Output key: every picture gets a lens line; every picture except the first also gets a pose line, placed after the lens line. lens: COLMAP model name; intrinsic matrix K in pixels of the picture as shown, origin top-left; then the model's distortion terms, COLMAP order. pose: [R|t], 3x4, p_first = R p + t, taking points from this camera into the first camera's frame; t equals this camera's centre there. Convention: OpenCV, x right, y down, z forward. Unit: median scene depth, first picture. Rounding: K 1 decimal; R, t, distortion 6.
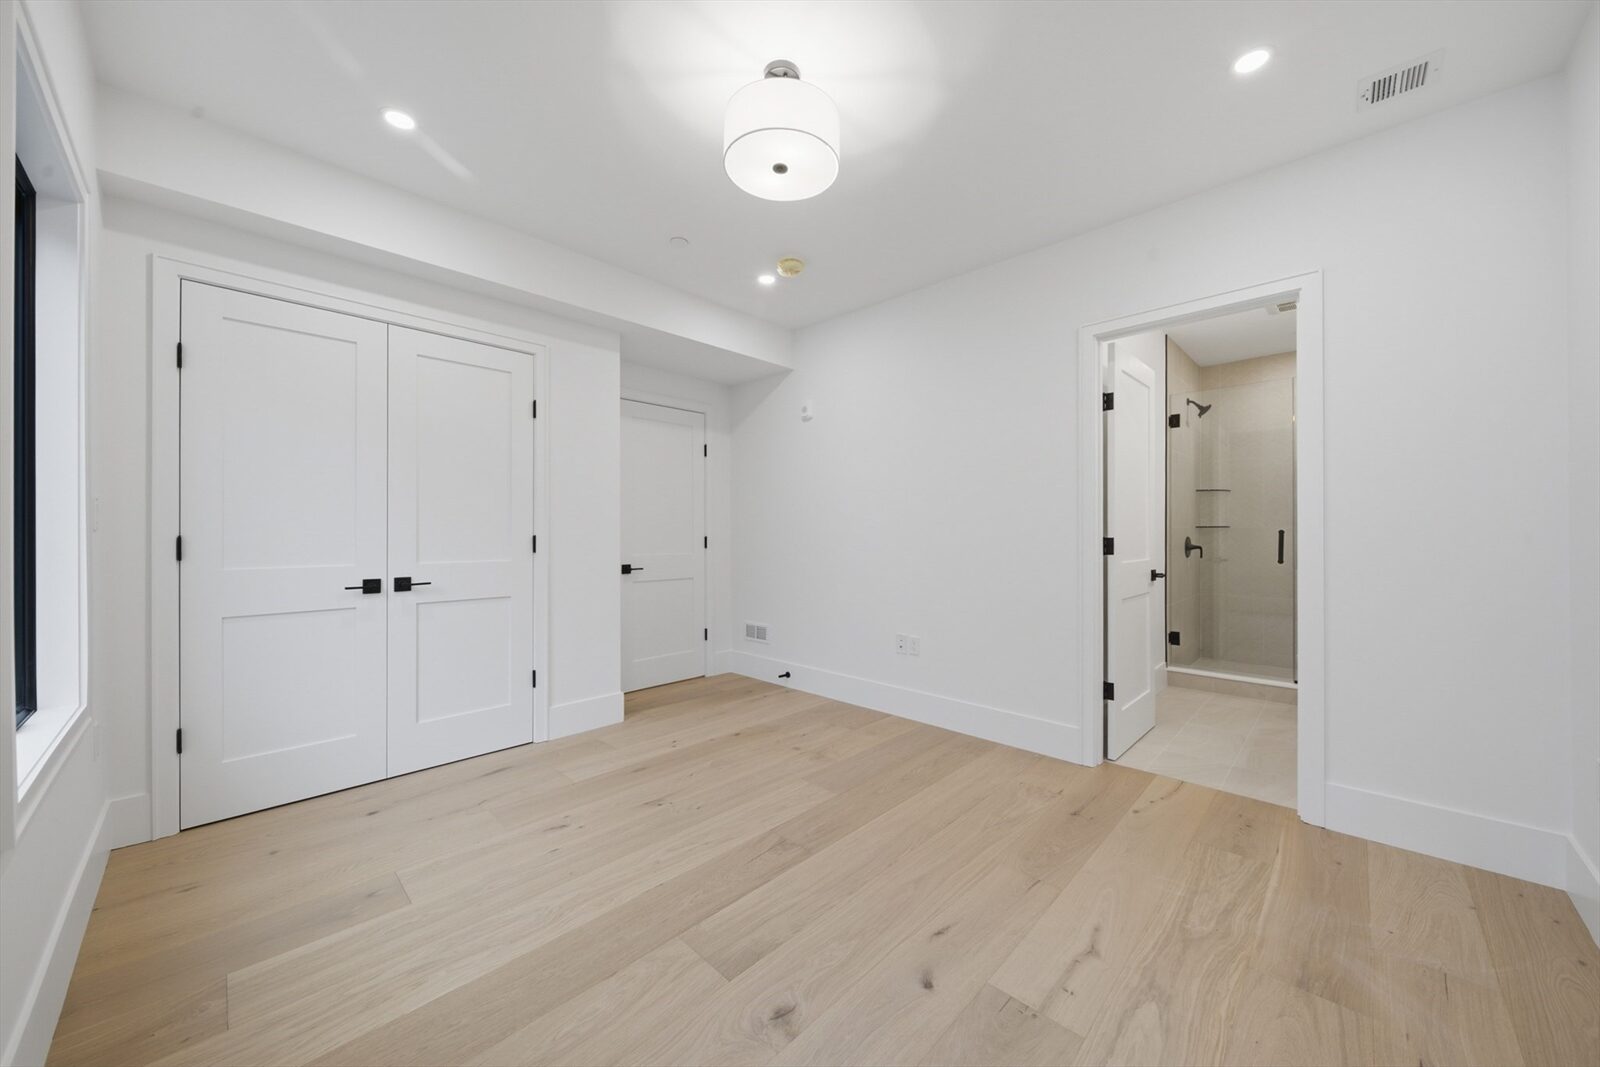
lens RADIAL K [[563.0, 0, 806.0], [0, 563.0, 525.3], [0, 0, 1]] dist [-0.000683, -0.000370]
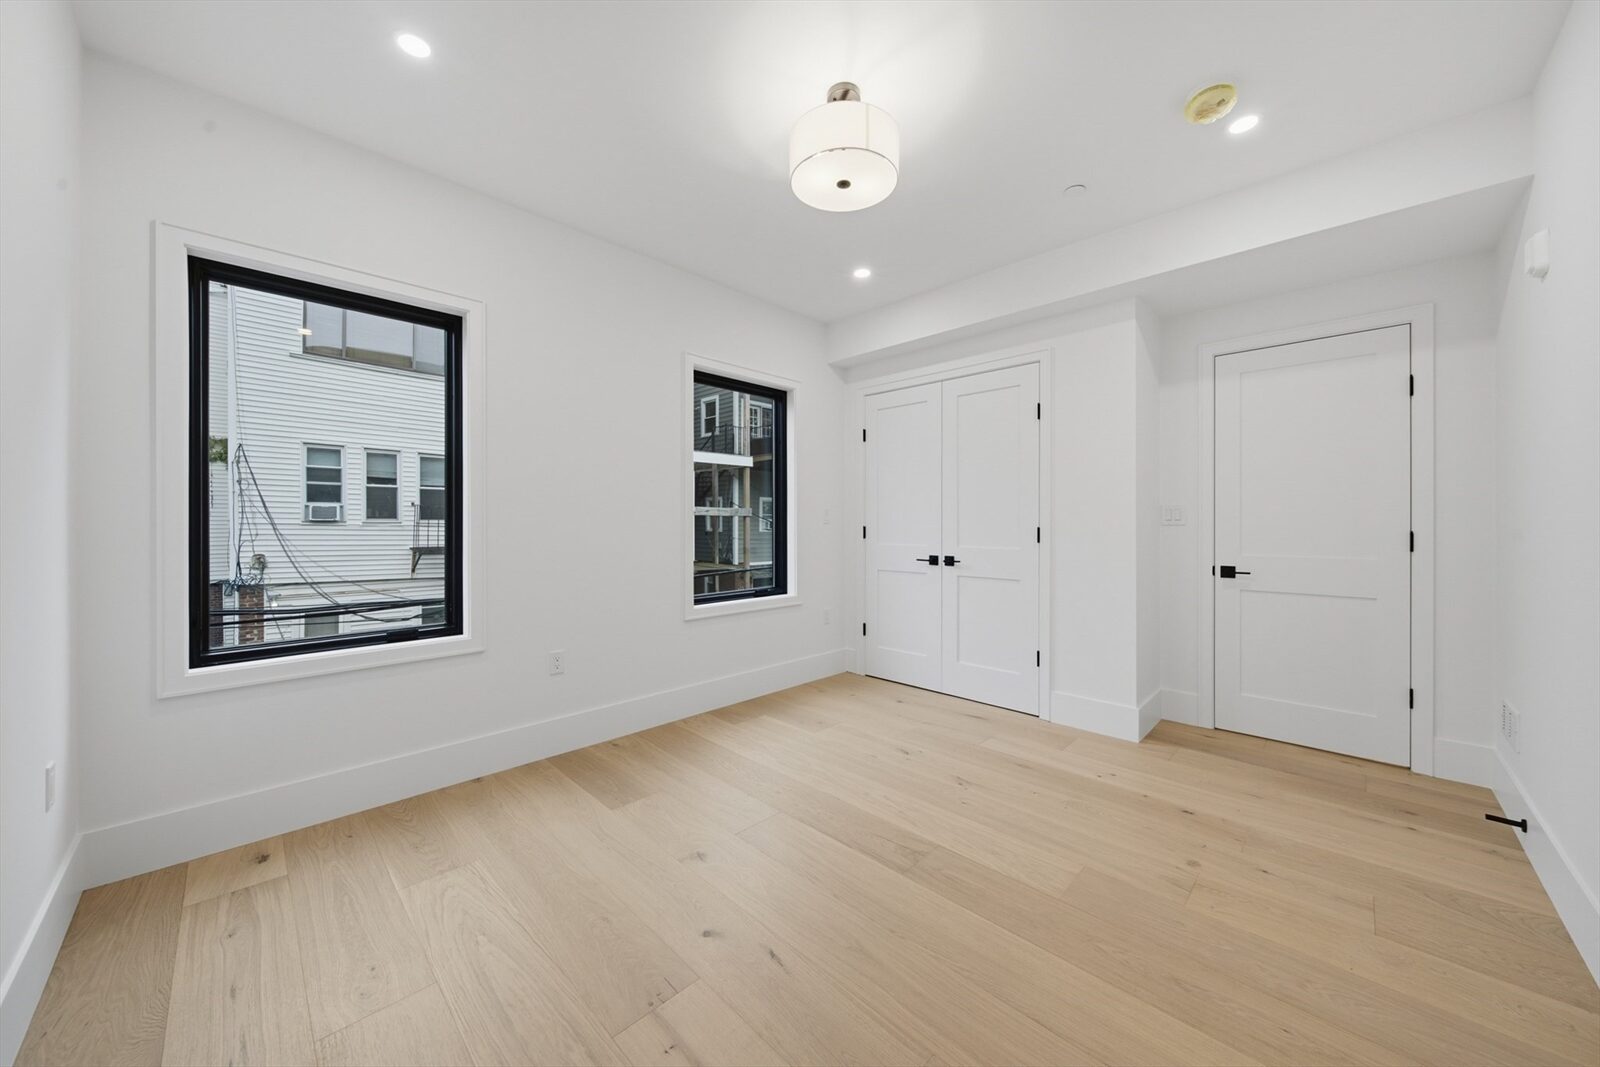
lens RADIAL K [[563.0, 0, 806.0], [0, 563.0, 525.3], [0, 0, 1]] dist [-0.000683, -0.000370]
pose [[-0.000328, 0.001632, -0.999999, 0.697961], [0.010752, 0.999941, 0.001628, 0.008816], [0.999942, -0.010752, -0.000346, 0.637065]]
